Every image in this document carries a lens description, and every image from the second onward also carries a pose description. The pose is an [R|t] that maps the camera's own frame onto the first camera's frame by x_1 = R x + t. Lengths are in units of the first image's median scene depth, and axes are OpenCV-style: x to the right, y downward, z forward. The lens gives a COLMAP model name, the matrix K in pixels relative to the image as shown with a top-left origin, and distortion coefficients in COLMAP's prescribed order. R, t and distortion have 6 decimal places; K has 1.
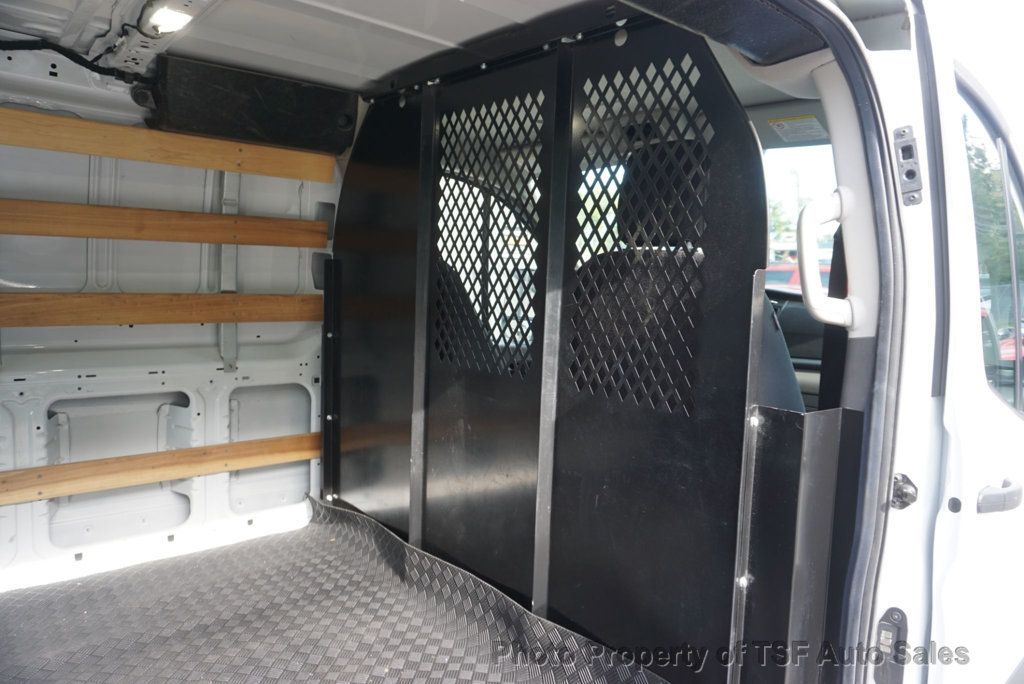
lens RADIAL K [[694.9, 0, 513.9], [0, 694.9, 342.1], [0, 0, 1]] dist [-0.021466, 0.003146]
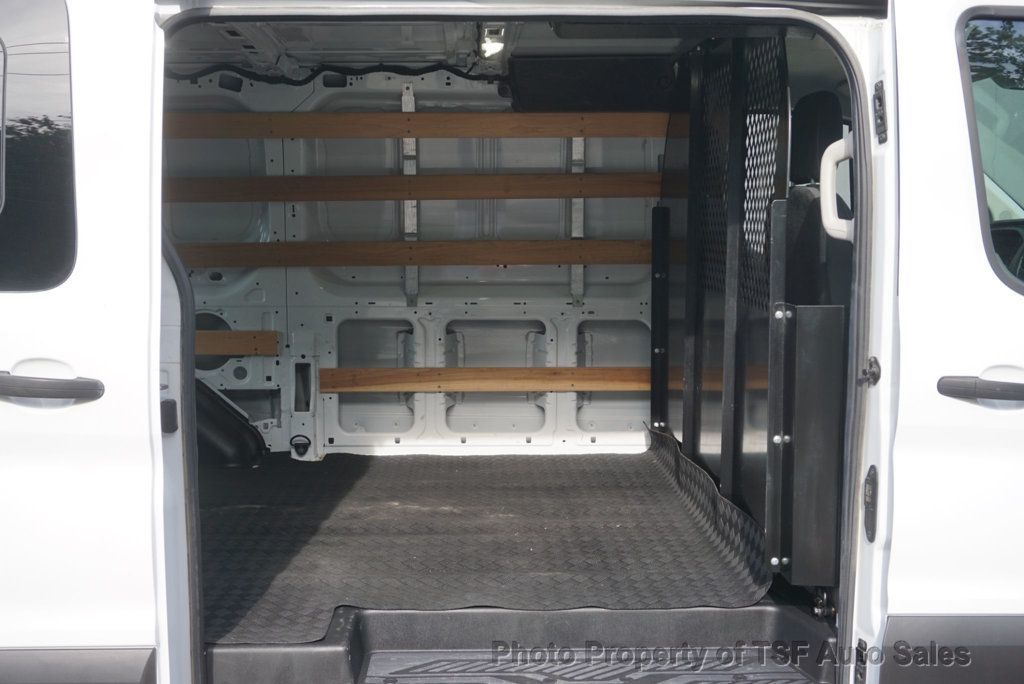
lens RADIAL K [[1036.3, 0, 510.2], [0, 1036.3, 339.5], [0, 0, 1]] dist [-0.009450, 0.000000]
pose [[0.777742, 0.033873, -0.627670, 0.625895], [-0.030577, 0.999404, 0.016047, 0.076358], [0.627840, 0.006712, 0.778314, -0.456393]]
